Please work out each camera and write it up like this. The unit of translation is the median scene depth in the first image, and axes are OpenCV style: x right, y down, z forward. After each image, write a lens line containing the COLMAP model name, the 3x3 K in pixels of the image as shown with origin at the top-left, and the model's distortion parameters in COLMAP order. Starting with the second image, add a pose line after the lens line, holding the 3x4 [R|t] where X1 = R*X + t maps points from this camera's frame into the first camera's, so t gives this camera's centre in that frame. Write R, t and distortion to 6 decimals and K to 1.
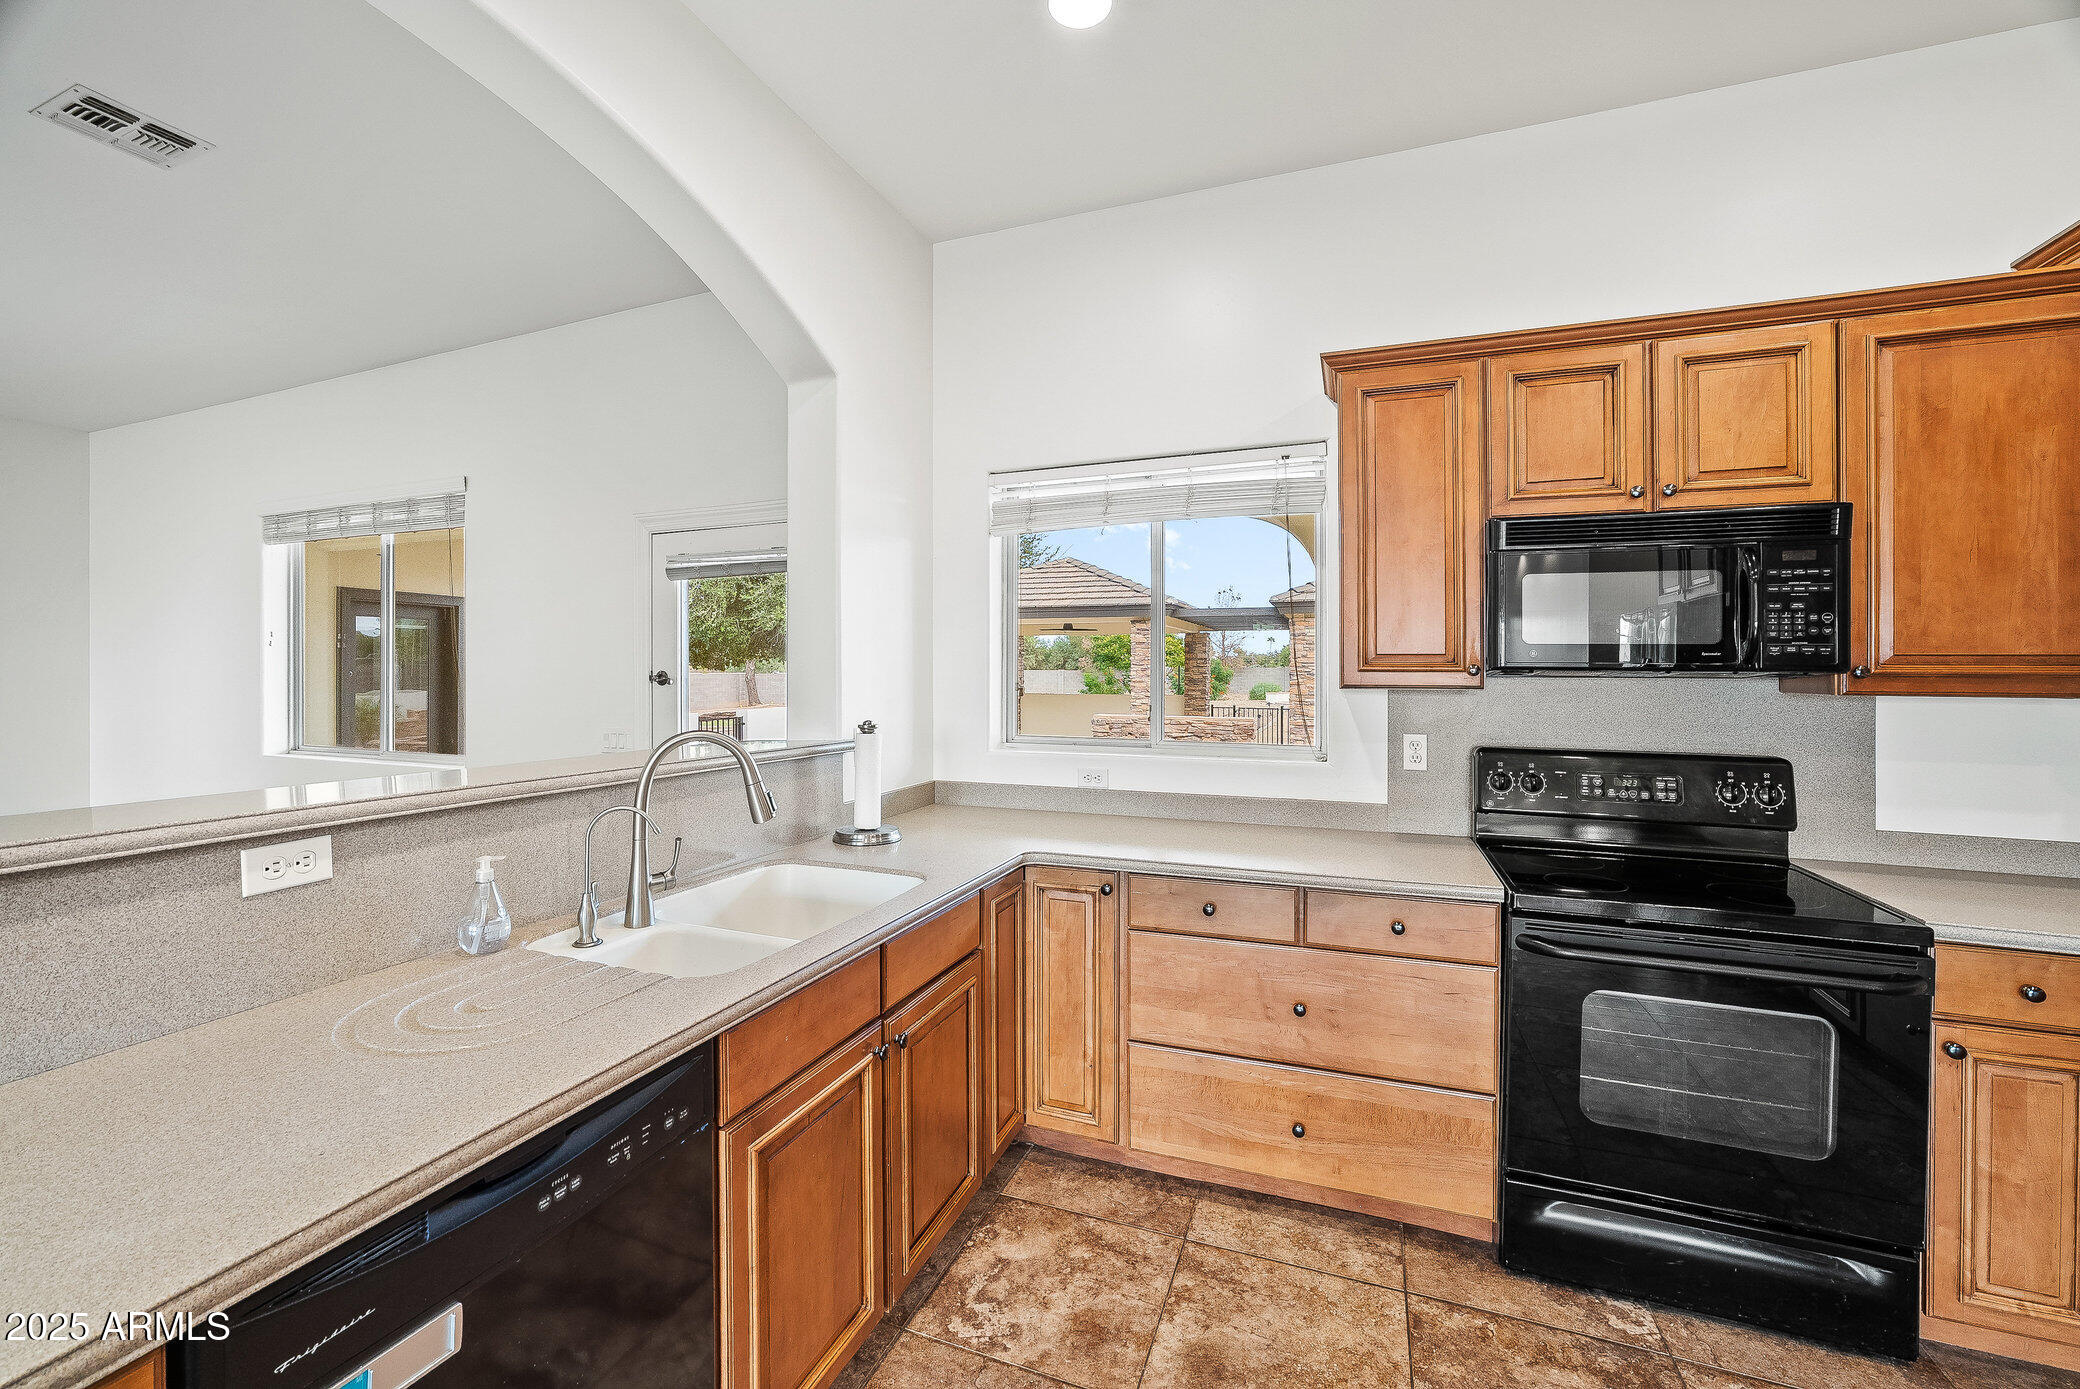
lens RADIAL K [[832.0, 0, 1038.7], [0, 832.0, 667.3], [0, 0, 1]] dist [-0.032008, 0.009271]
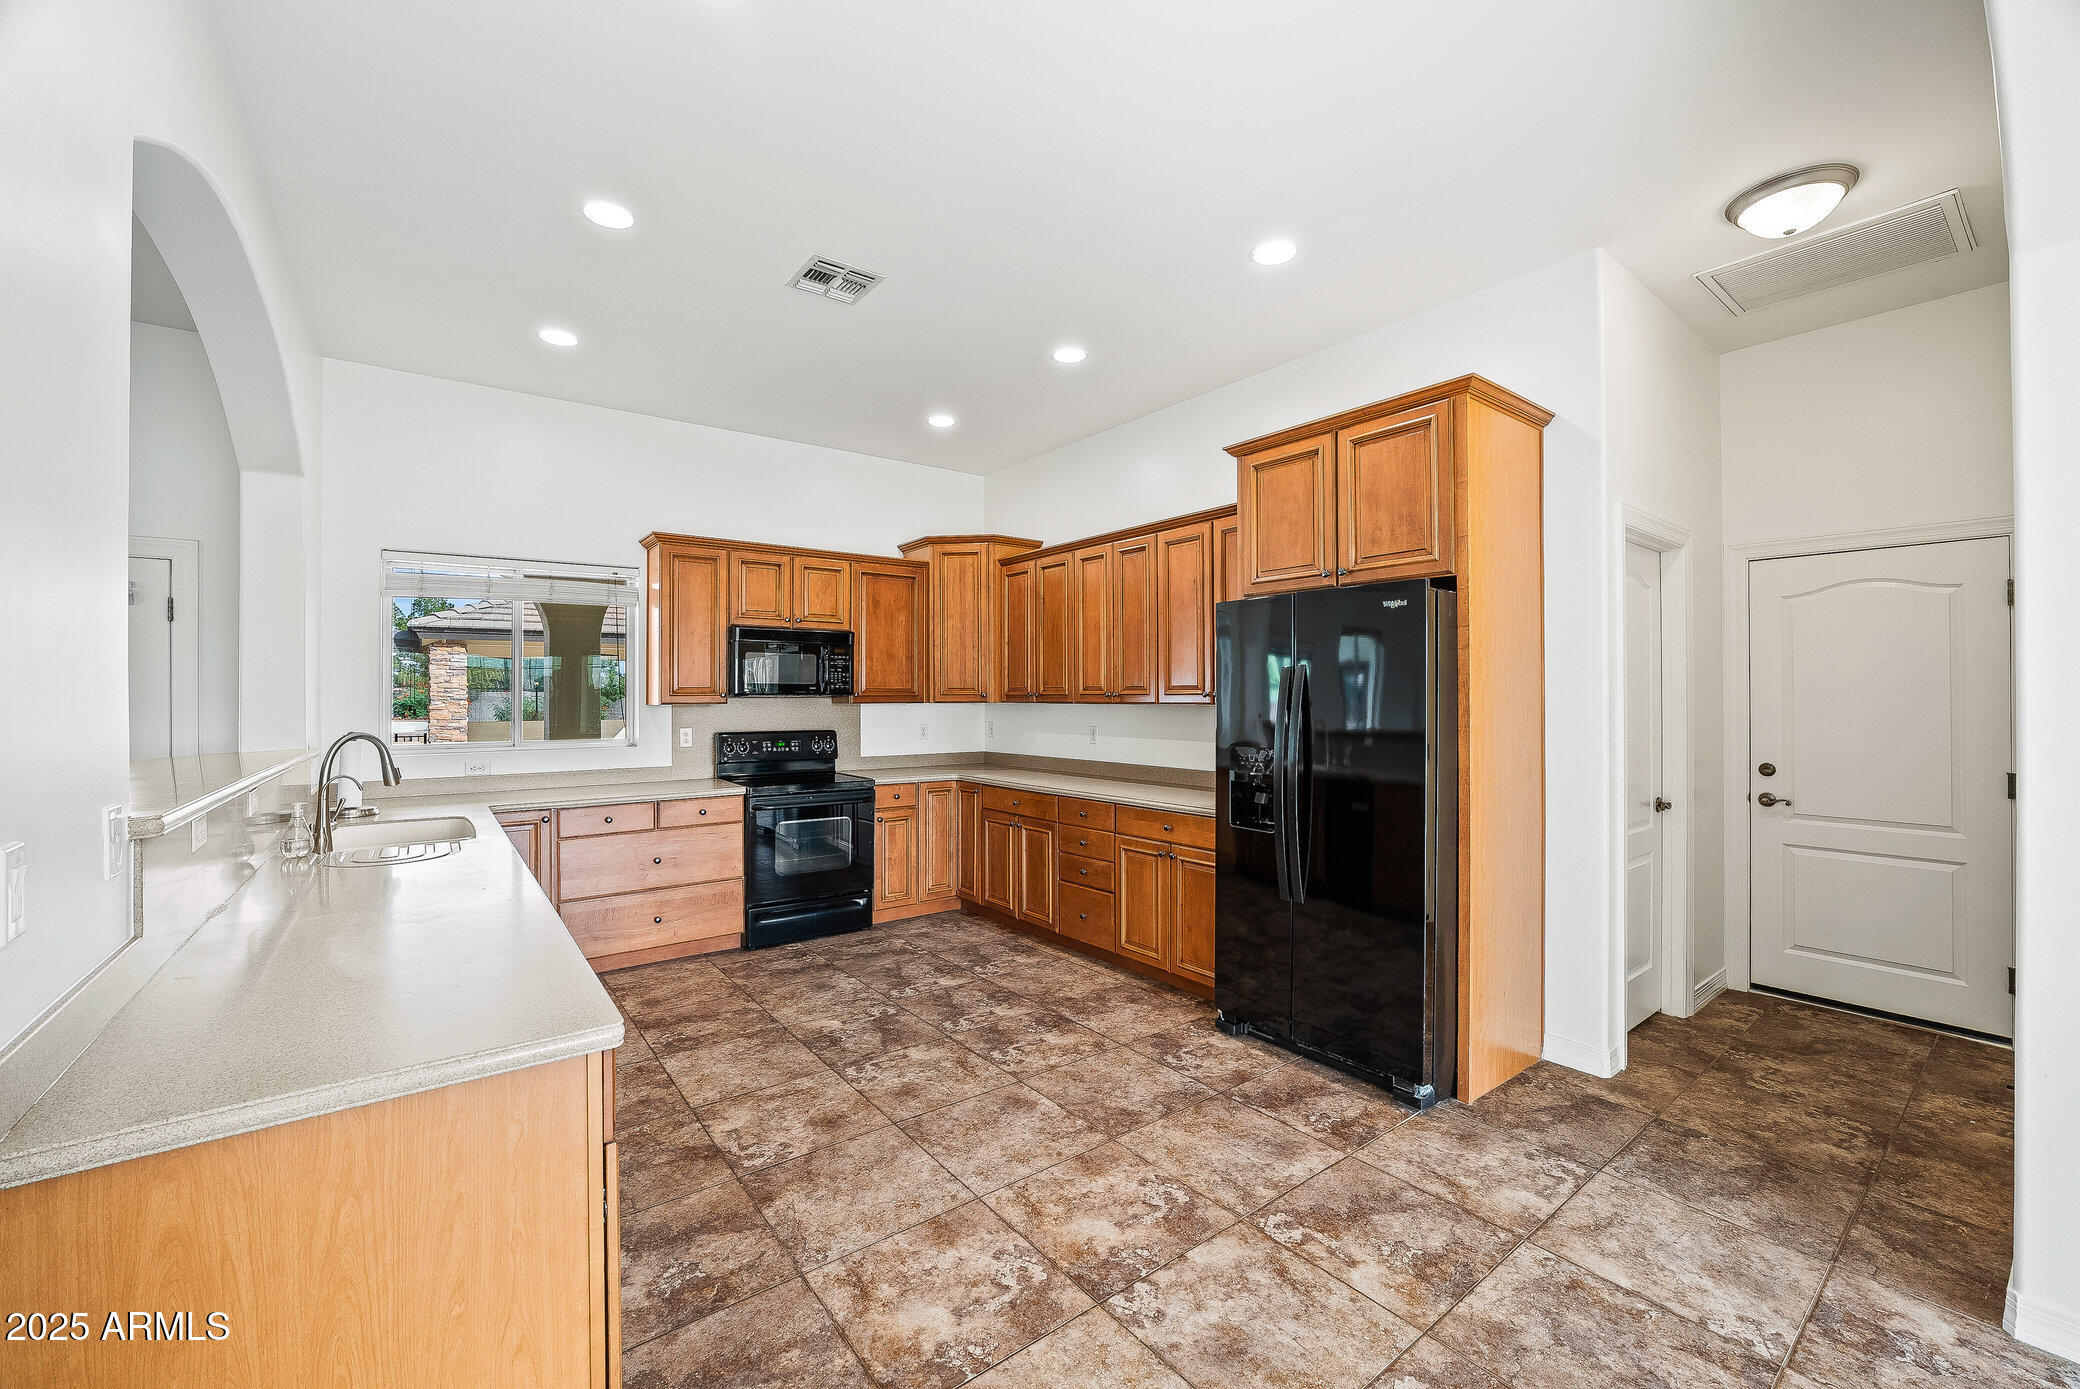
lens RADIAL K [[832.0, 0, 1048.3], [0, 832.0, 690.2], [0, 0, 1]] dist [-0.032008, 0.009271]
pose [[0.516981, 0.002550, 0.855993, -0.925880], [-0.000492, 0.999996, -0.002682, -0.003651], [-0.855997, 0.000965, 0.516980, -0.880050]]
